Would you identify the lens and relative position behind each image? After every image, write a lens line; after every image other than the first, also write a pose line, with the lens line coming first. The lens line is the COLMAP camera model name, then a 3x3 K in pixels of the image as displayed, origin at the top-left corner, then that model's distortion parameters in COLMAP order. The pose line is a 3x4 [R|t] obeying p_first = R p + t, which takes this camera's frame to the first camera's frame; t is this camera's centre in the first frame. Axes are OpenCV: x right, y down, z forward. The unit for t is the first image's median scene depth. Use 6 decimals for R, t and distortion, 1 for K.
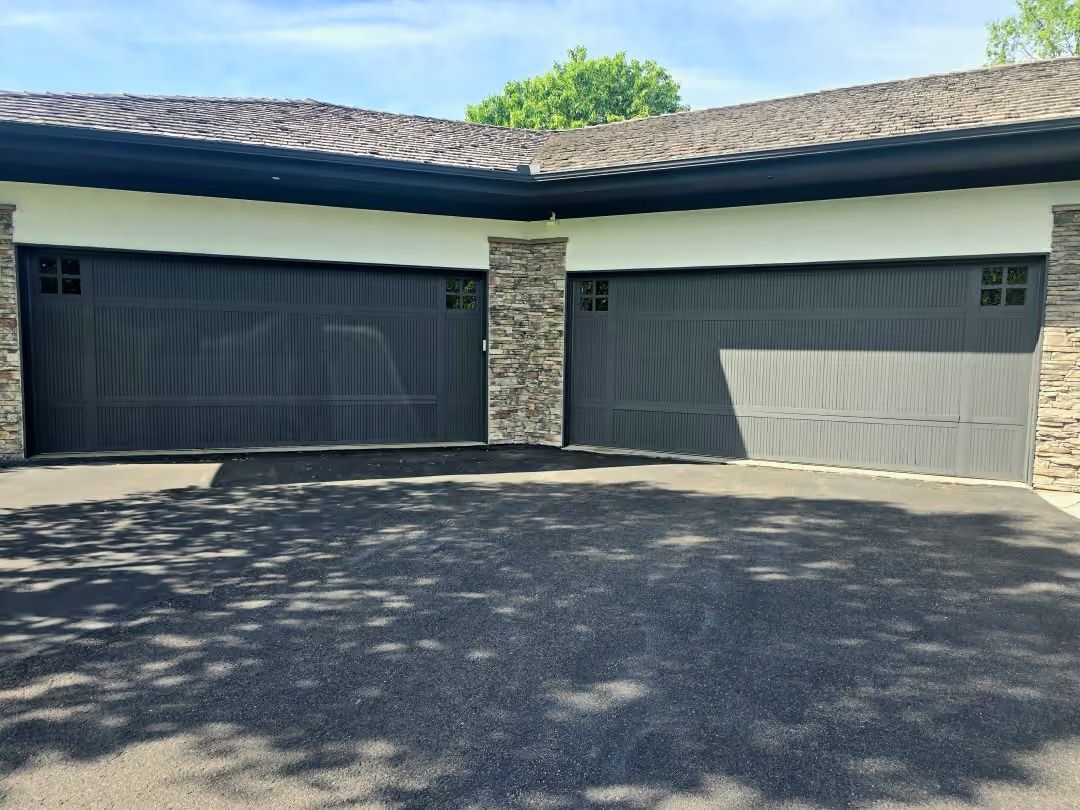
lens RADIAL K [[766.9, 0, 539.8], [0, 766.9, 405.6], [0, 0, 1]] dist [0.004926, 0.000238]
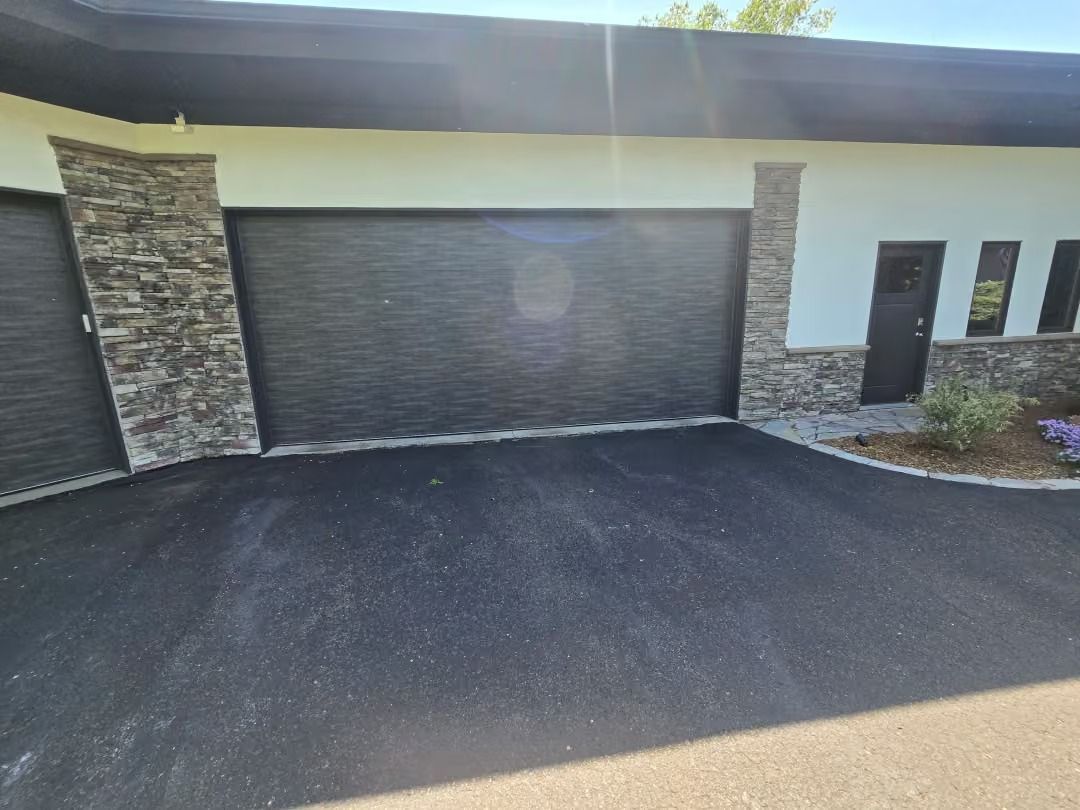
lens RADIAL K [[451.6, 0, 540.9], [0, 451.6, 402.3], [0, 0, 1]] dist [0.000522, -0.000018]
pose [[0.817965, -0.162516, 0.551835, 0.016613], [0.079578, 0.982009, 0.171248, -0.049001], [-0.569738, -0.096161, 0.816181, 0.483405]]
